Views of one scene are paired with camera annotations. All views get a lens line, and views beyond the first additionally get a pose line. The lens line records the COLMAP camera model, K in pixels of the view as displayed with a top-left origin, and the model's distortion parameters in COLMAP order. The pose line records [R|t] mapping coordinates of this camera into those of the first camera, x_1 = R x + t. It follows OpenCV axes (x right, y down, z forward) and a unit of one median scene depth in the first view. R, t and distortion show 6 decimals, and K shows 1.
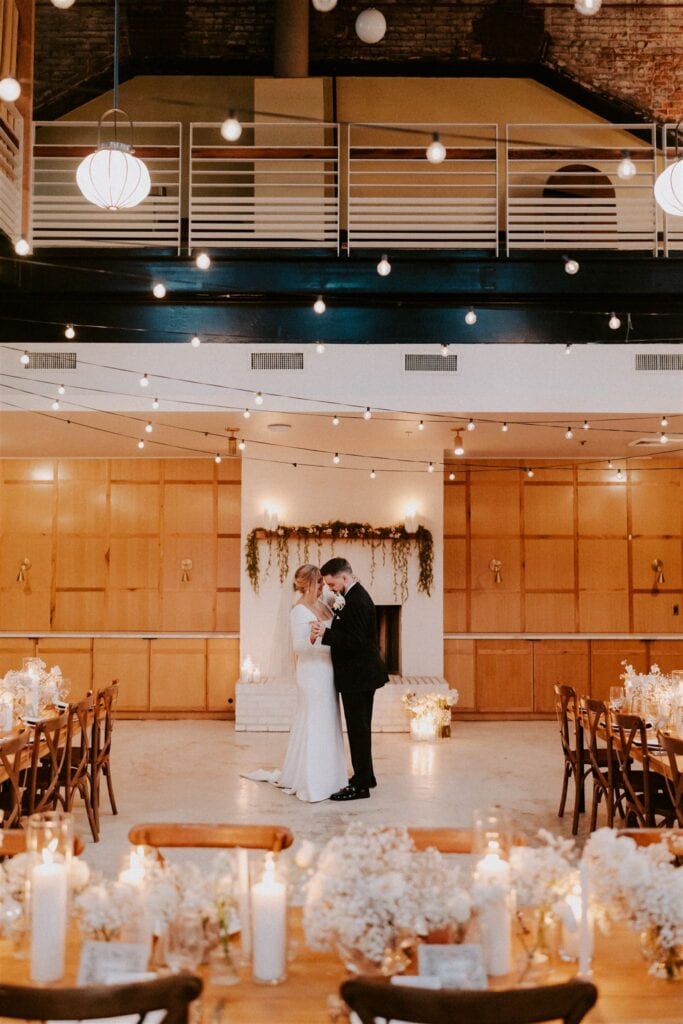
lens RADIAL K [[1034.9, 0, 341.5], [0, 1034.9, 512.0], [0, 0, 1]] dist [-0.000836, 0.000640]
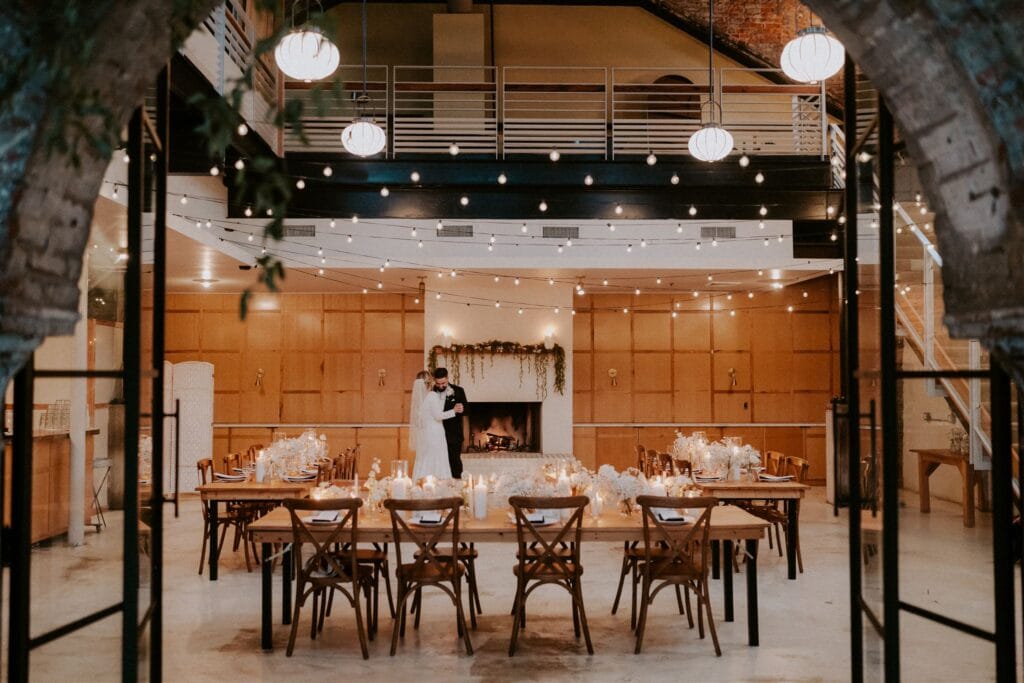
lens RADIAL K [[1034.9, 0, 512.0], [0, 1034.9, 341.5], [0, 0, 1]] dist [-0.000836, 0.000640]
pose [[0.999800, -0.002124, 0.019881, -0.008805], [0.001786, 0.999854, 0.016988, -0.013082], [-0.019914, -0.016949, 0.999658, -0.365052]]
